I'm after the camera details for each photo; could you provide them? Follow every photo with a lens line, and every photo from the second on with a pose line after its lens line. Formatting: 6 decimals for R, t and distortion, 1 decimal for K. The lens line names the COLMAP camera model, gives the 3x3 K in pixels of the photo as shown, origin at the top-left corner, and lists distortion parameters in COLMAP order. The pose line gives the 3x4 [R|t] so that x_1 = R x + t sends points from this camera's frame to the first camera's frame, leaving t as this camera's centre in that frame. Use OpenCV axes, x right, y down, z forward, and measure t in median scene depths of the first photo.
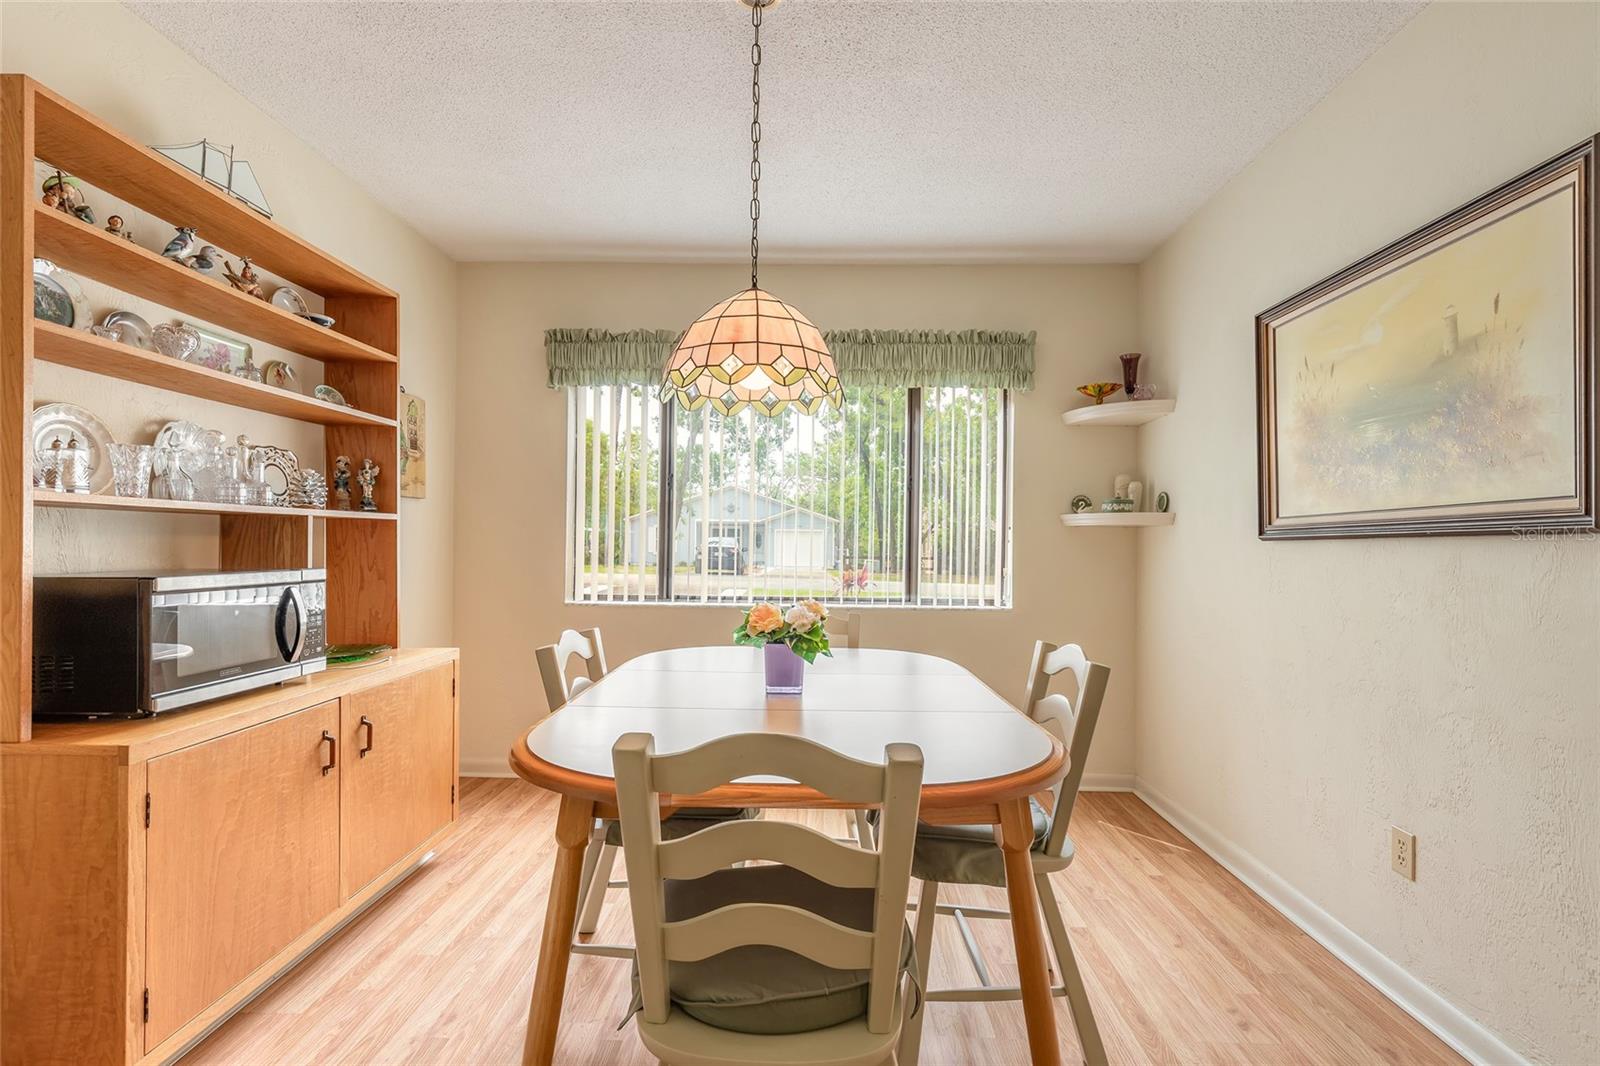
lens RADIAL K [[751.2, 0, 780.4], [0, 751.2, 542.3], [0, 0, 1]] dist [0.002941, -0.000069]
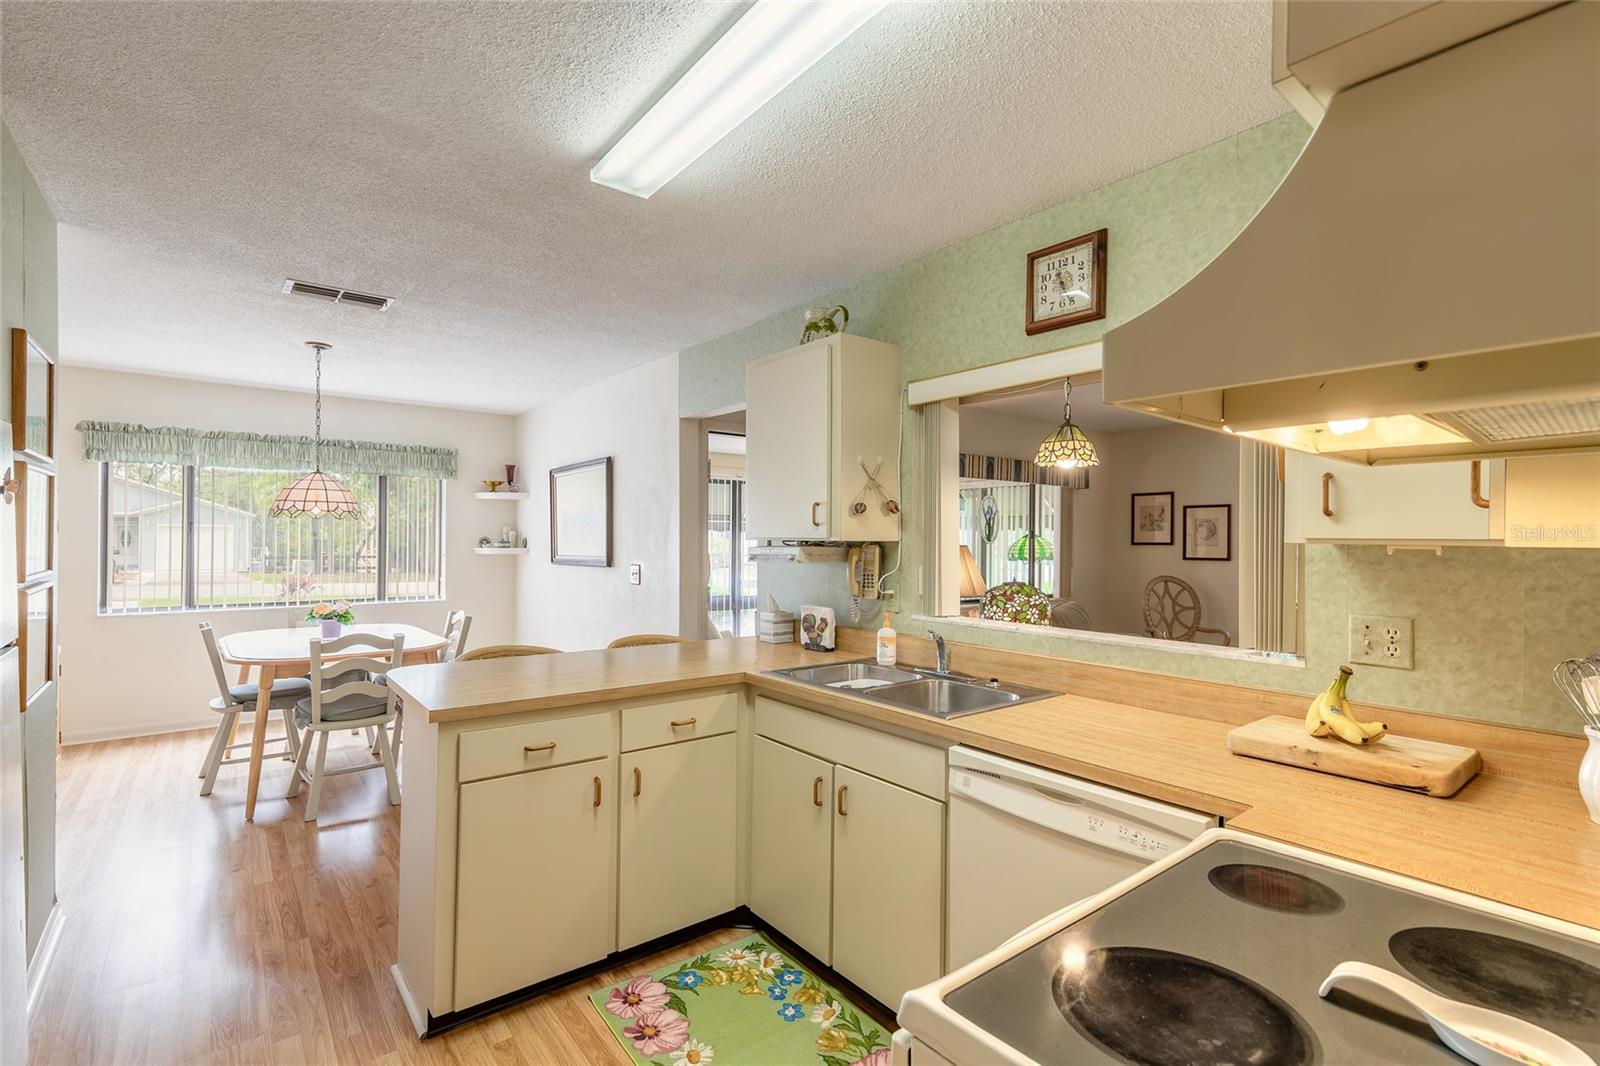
lens RADIAL K [[737.6, 0, 808.3], [0, 737.6, 539.9], [0, 0, 1]] dist [0.009617, -0.001374]
pose [[0.746520, -0.005314, 0.665342, -0.229799], [0.001512, 0.999979, 0.006289, -0.068829], [-0.665362, -0.003689, 0.746512, -0.939914]]
